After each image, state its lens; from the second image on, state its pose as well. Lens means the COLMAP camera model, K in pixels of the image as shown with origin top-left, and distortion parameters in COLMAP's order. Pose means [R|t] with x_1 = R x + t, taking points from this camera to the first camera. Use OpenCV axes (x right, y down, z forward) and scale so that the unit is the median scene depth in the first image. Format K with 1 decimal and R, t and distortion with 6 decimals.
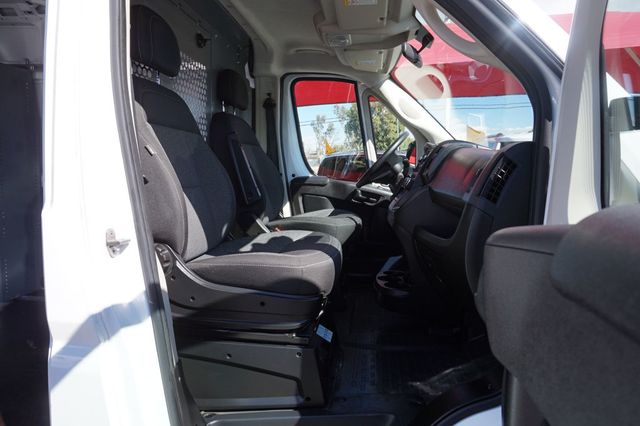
lens RADIAL K [[428.0, 0, 320.0], [0, 428.0, 213.0], [0, 0, 1]] dist [-0.008072, -0.003080]
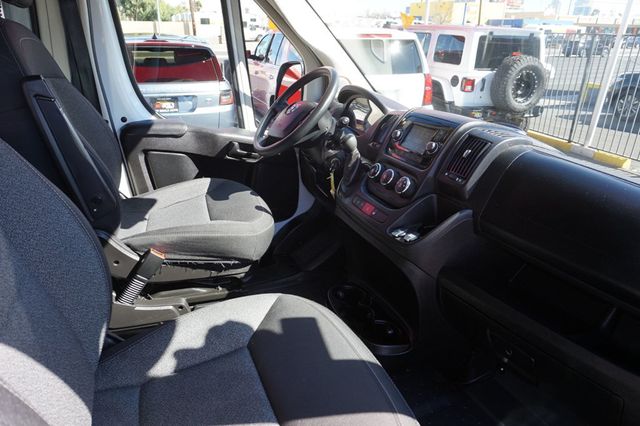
lens RADIAL K [[444.1, 0, 319.0], [0, 444.1, 227.6], [0, 0, 1]] dist [0.000497, 0.000829]
pose [[0.878662, -0.147382, 0.454127, -0.127660], [0.008049, 0.955600, 0.294558, -0.124867], [-0.477376, -0.255162, 0.840836, 0.297558]]
